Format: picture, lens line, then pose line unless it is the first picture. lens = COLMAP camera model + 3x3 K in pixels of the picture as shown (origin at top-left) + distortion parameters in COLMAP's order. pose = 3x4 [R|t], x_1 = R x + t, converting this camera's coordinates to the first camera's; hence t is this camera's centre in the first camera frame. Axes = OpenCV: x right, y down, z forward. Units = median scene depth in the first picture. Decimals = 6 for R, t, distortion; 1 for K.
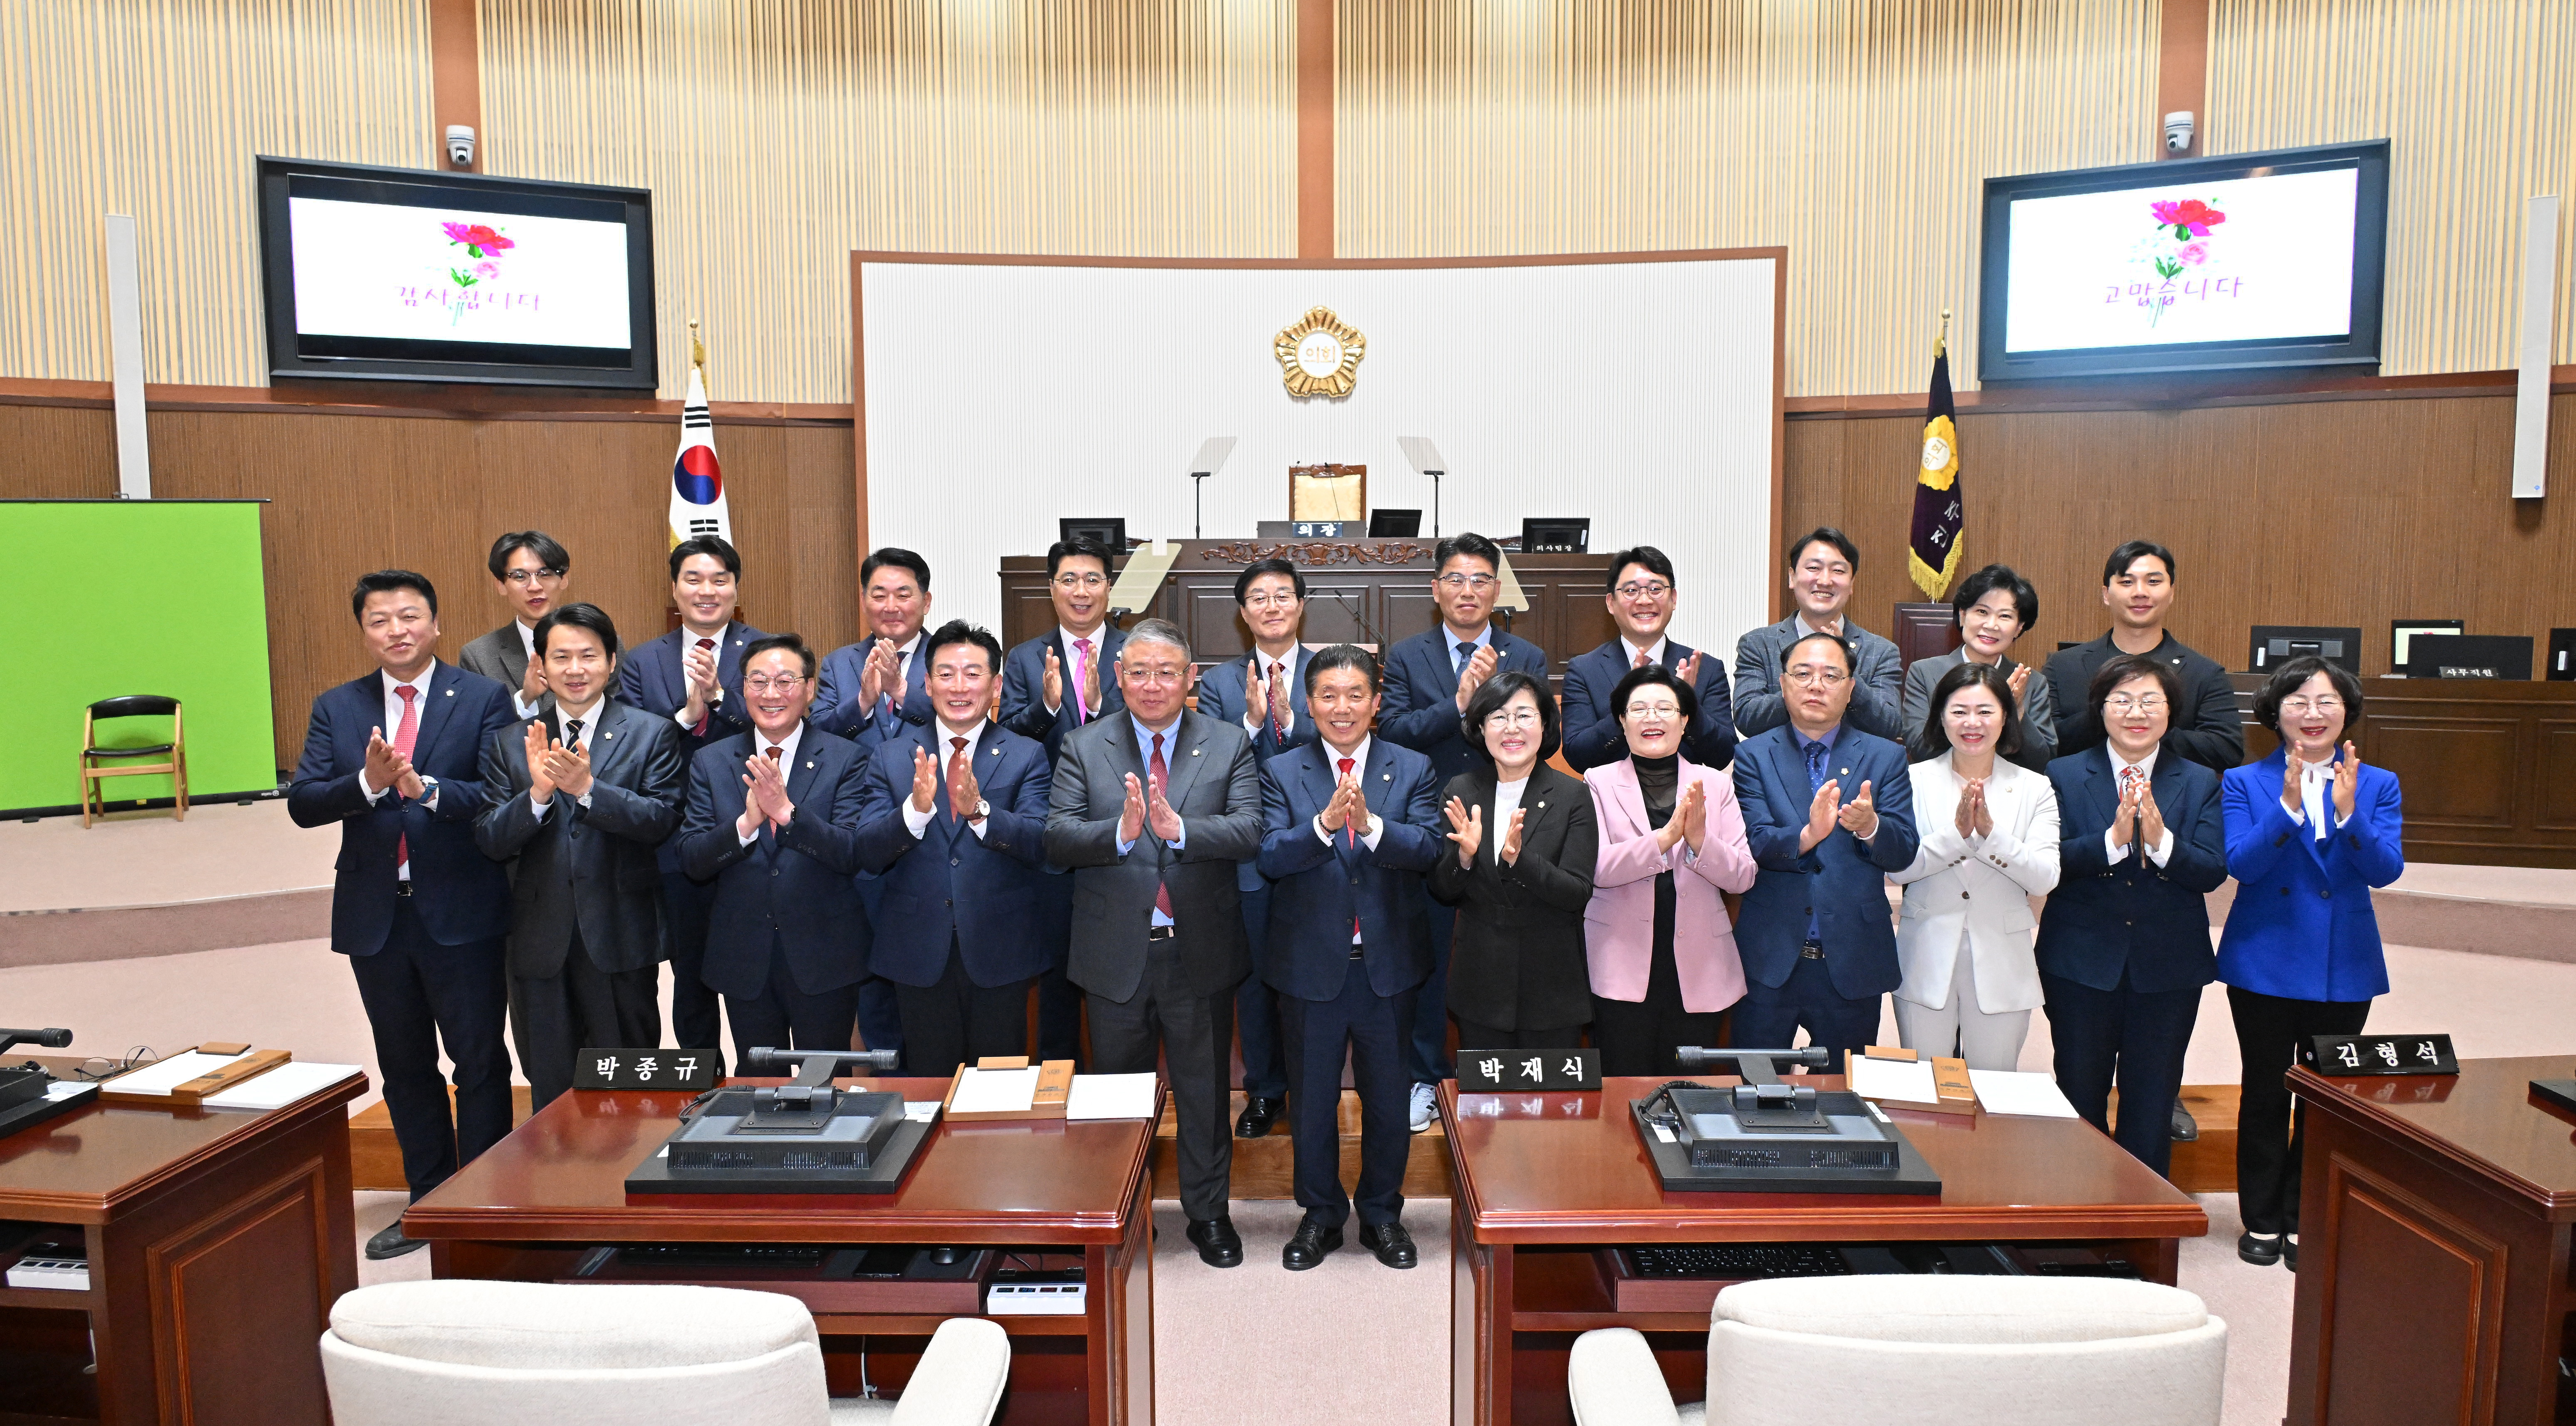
lens RADIAL K [[1788.3, 0, 1279.0], [0, 1788.3, 752.8], [0, 0, 1]] dist [0.035046, 0.003664]
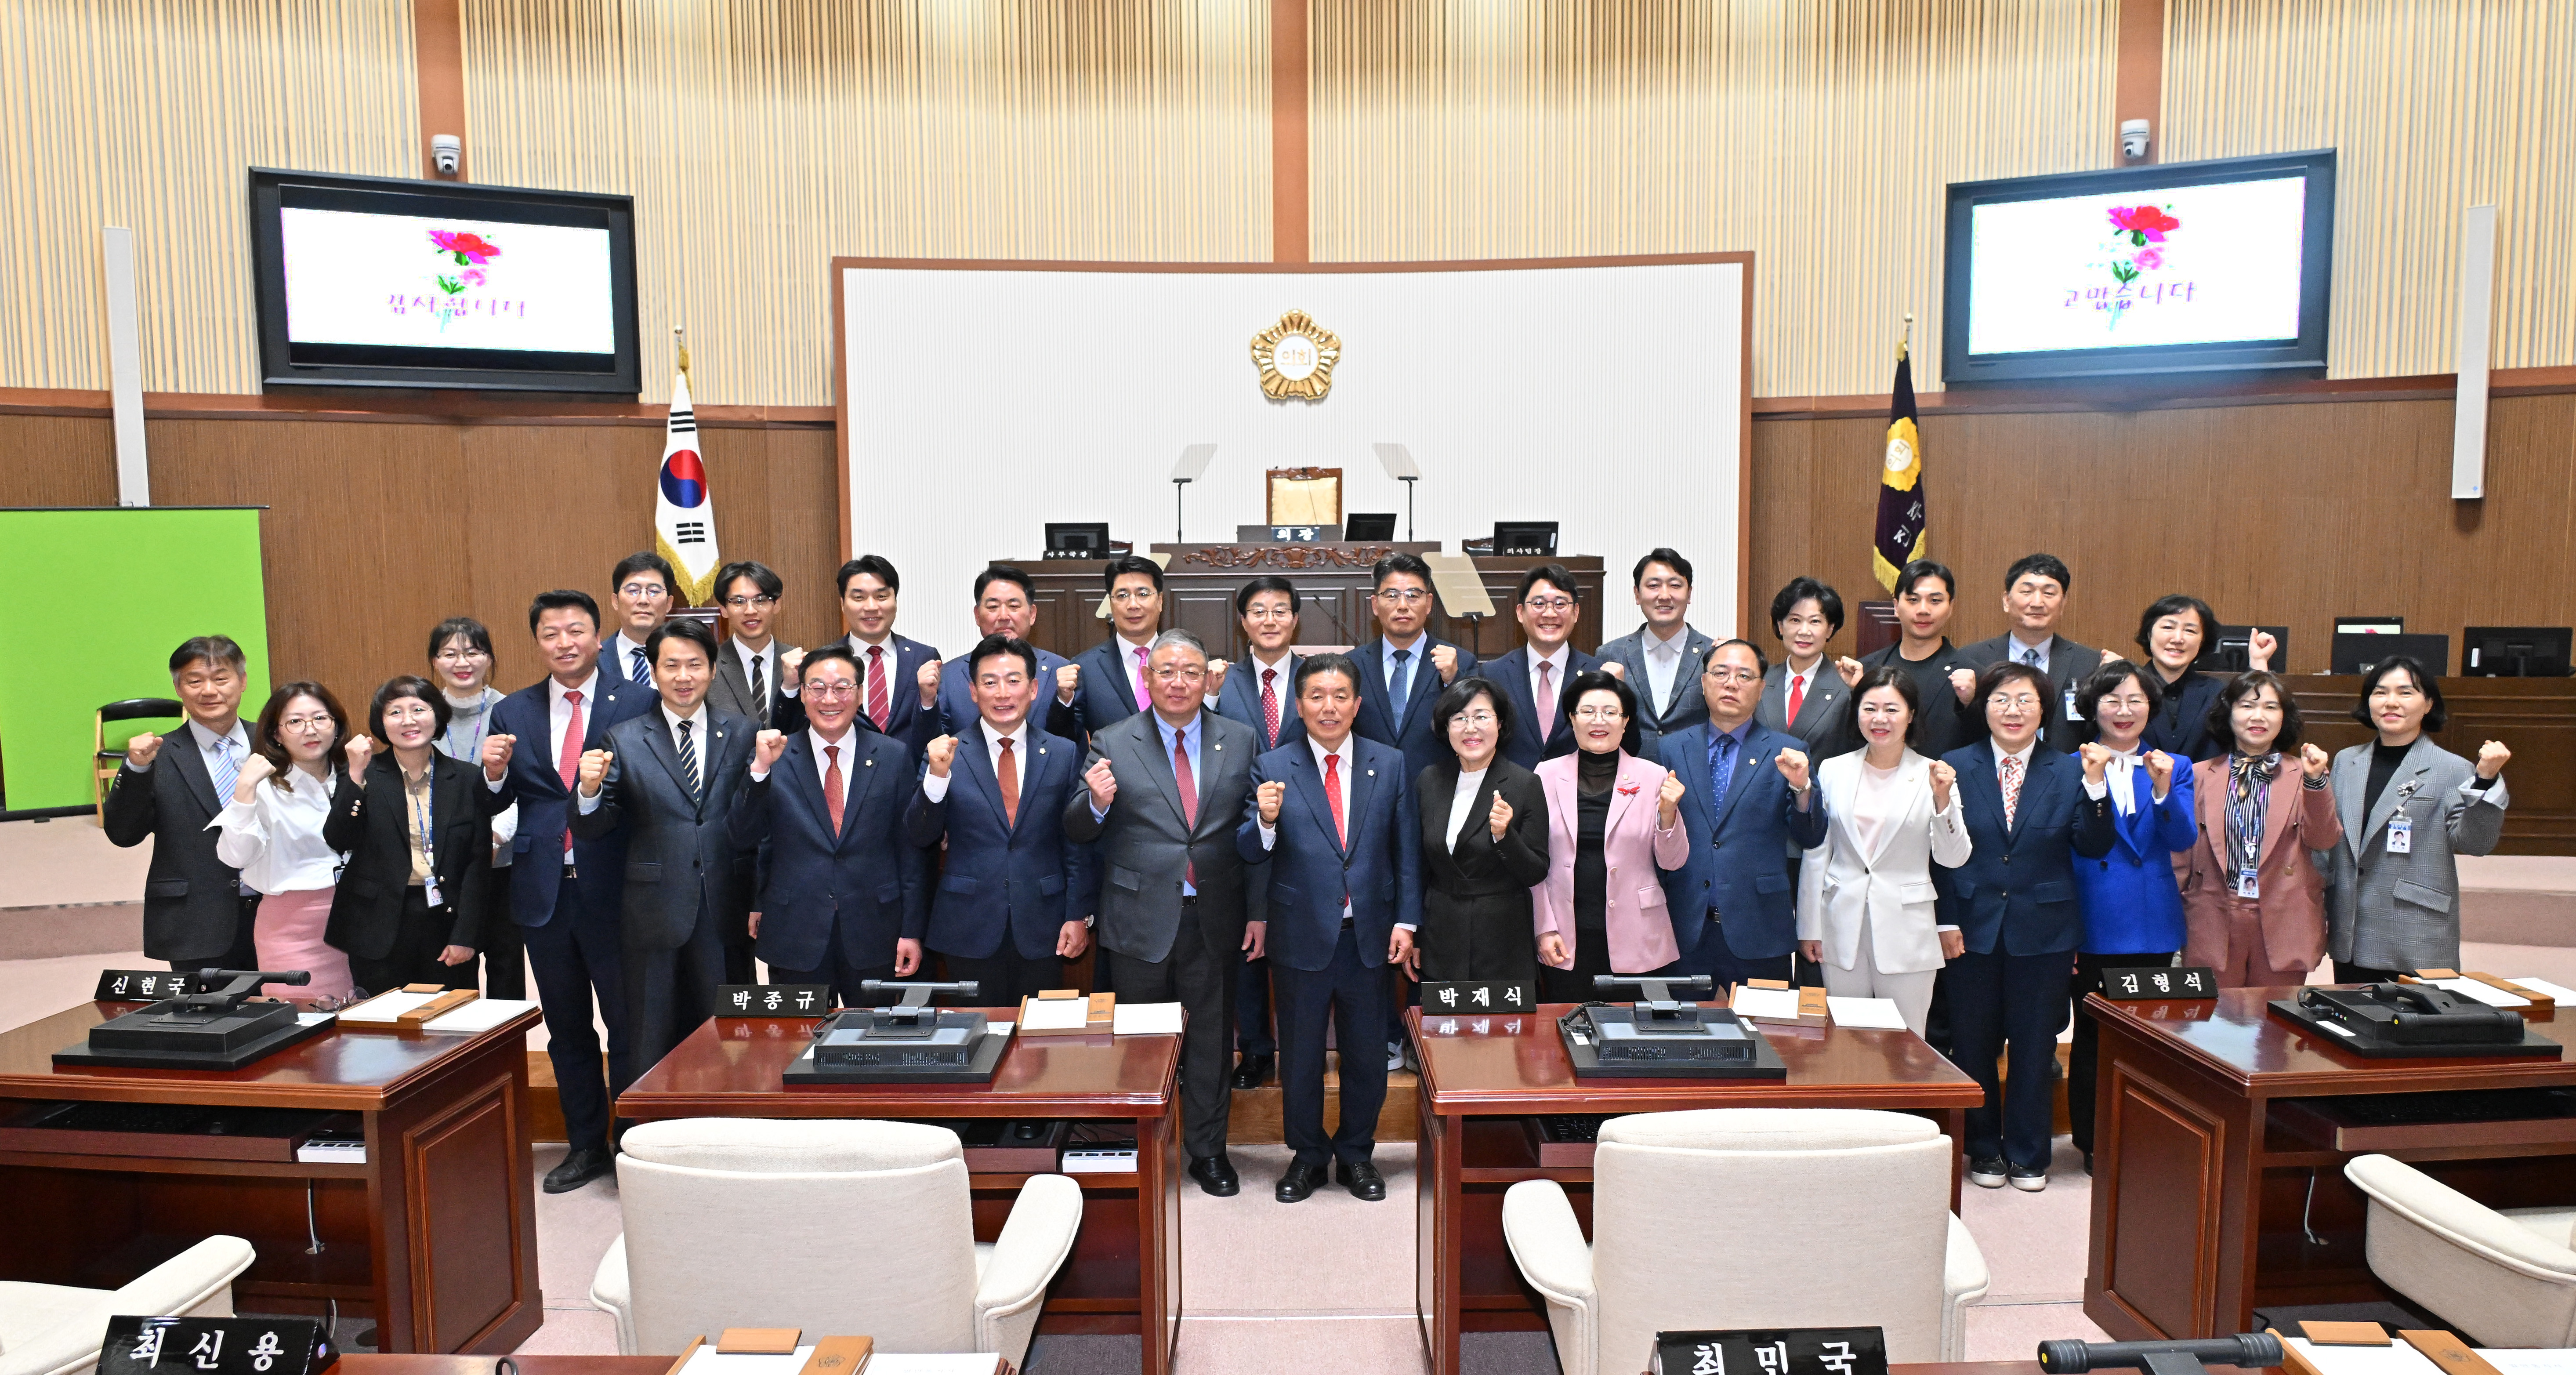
lens RADIAL K [[1895.3, 0, 1246.9], [0, 1895.3, 770.6], [0, 0, 1]] dist [0.009377, -0.000574]
pose [[0.999992, -0.003830, -0.000600, -0.004992], [0.003836, 0.999944, 0.009896, 0.000972], [0.000562, -0.009899, 0.999951, -0.076516]]
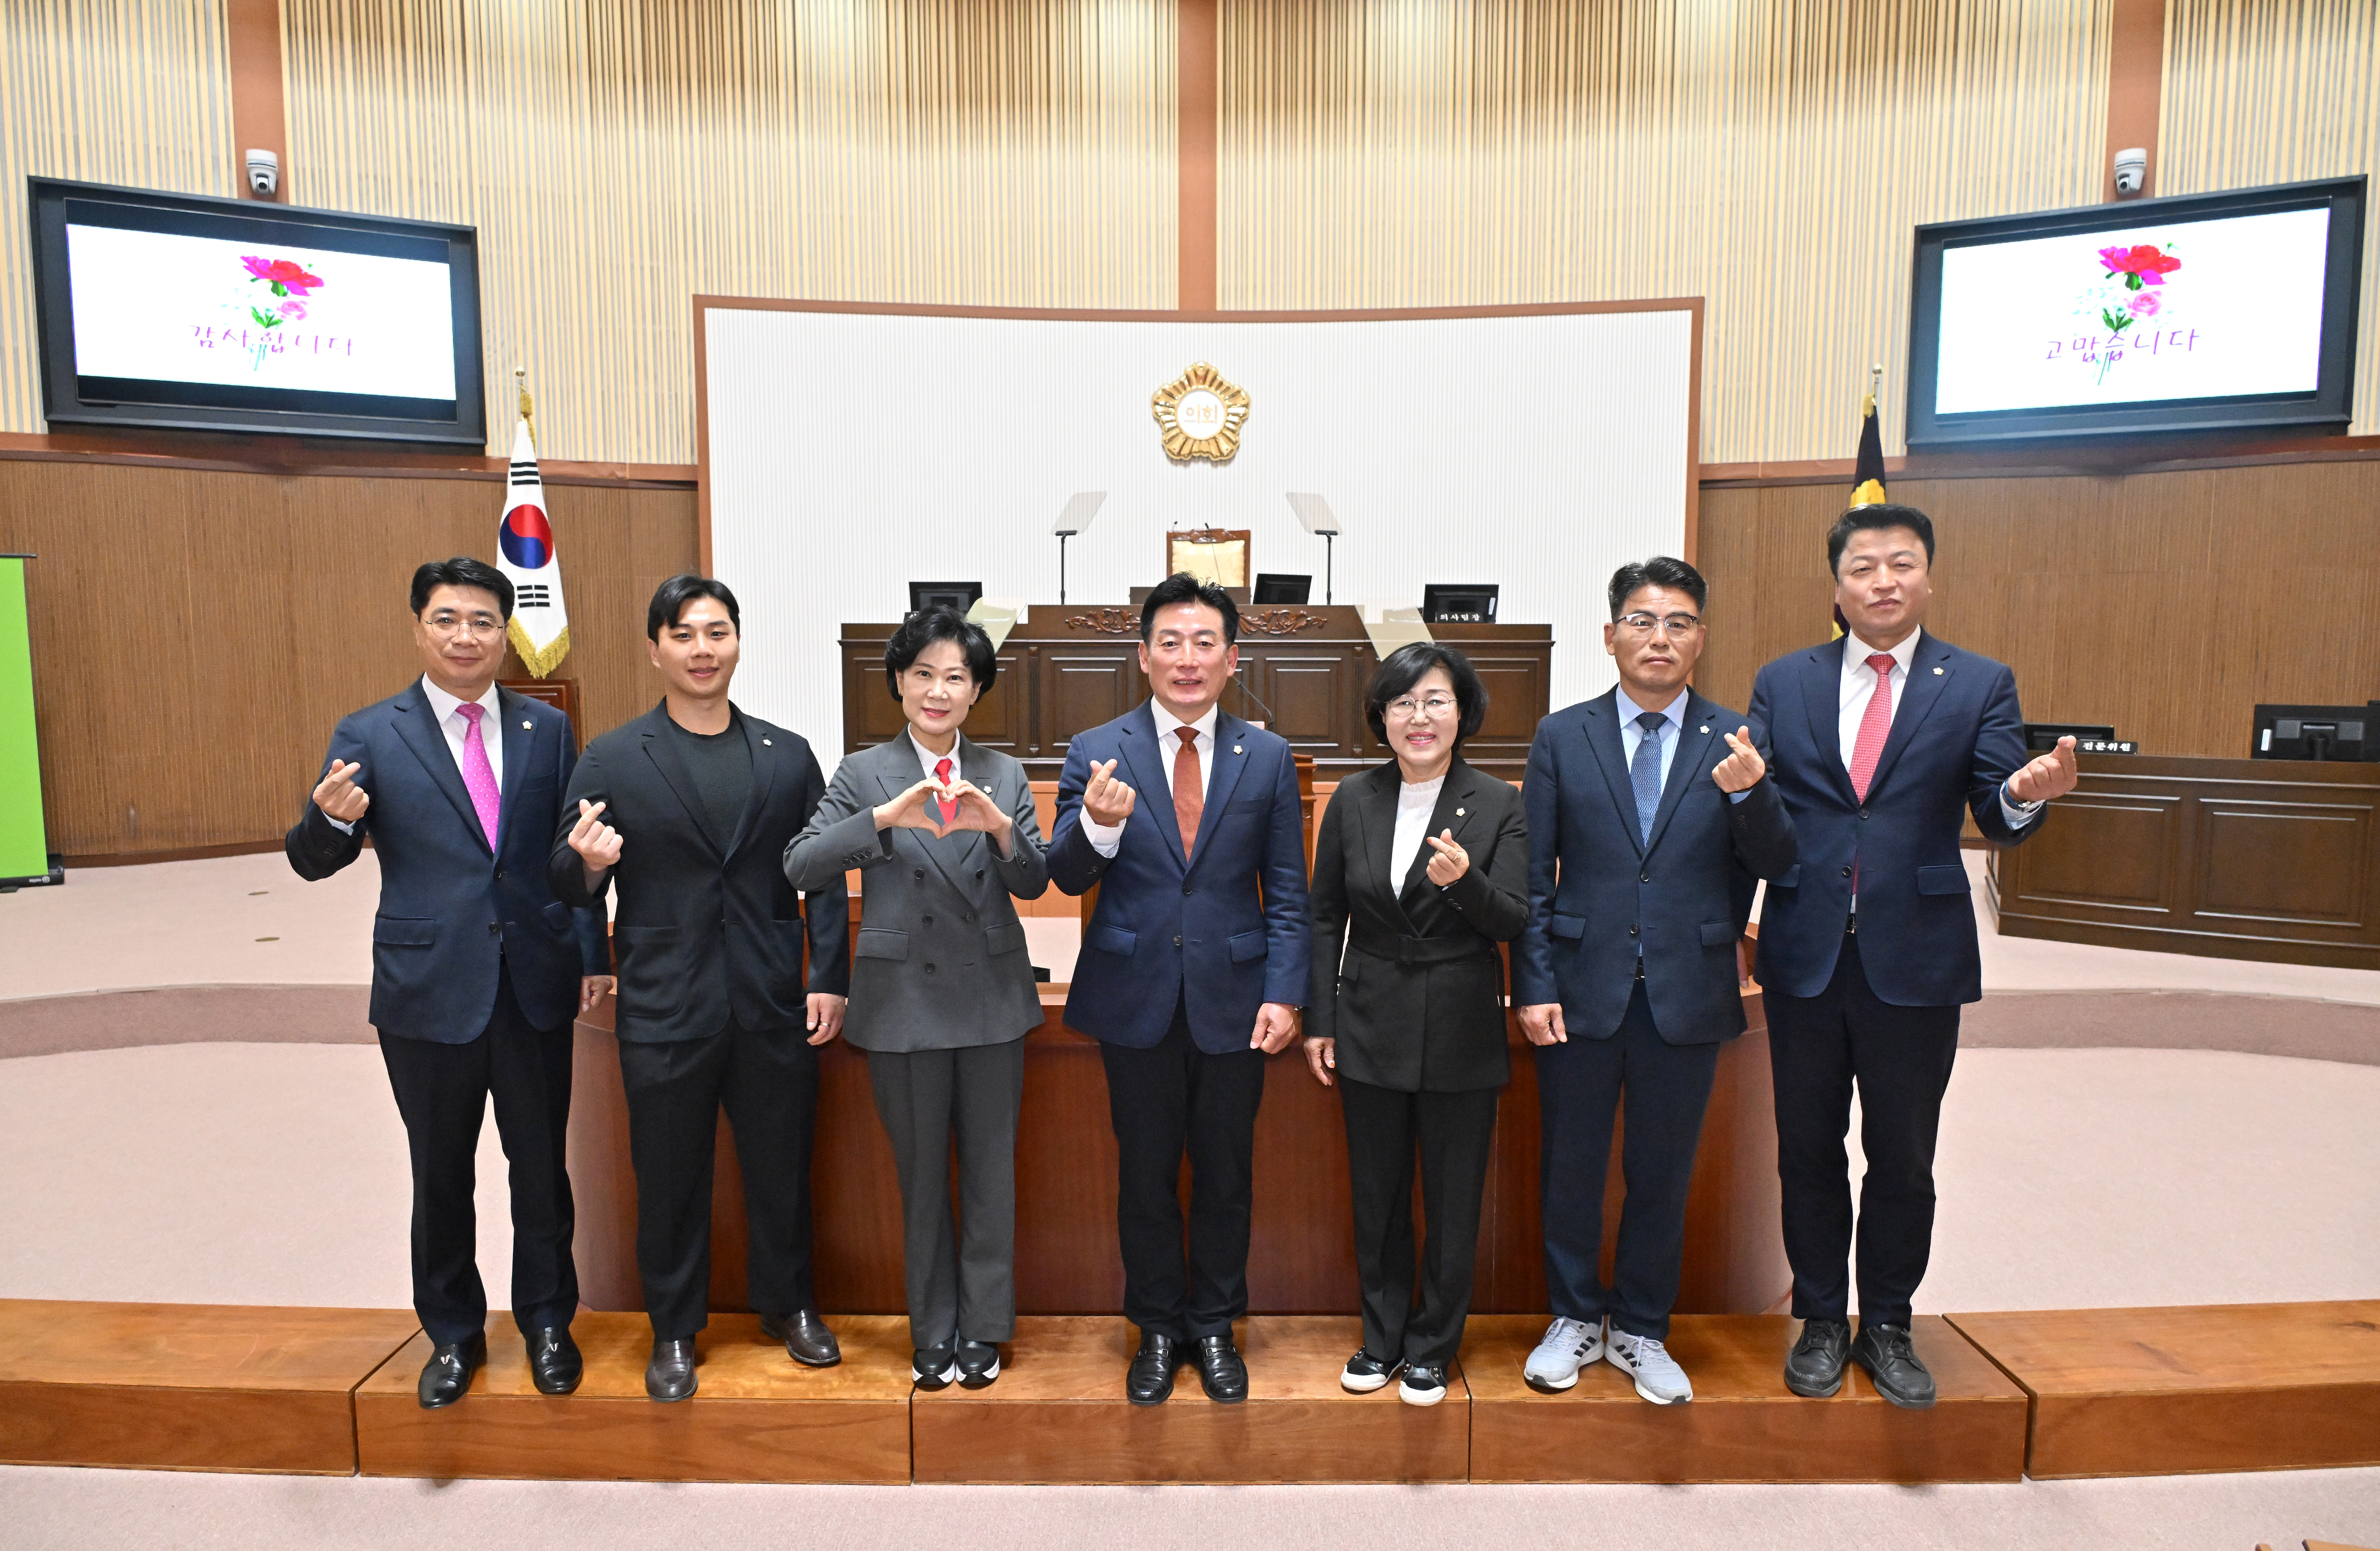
lens RADIAL K [[1649.3, 0, 1204.2], [0, 1649.3, 862.0], [0, 0, 1]] dist [0.076063, 0.001831]
pose [[0.999738, 0.002922, 0.022711, 0.005634], [-0.003354, 0.999813, 0.019019, -0.005561], [-0.022652, -0.019091, 0.999561, 0.133375]]
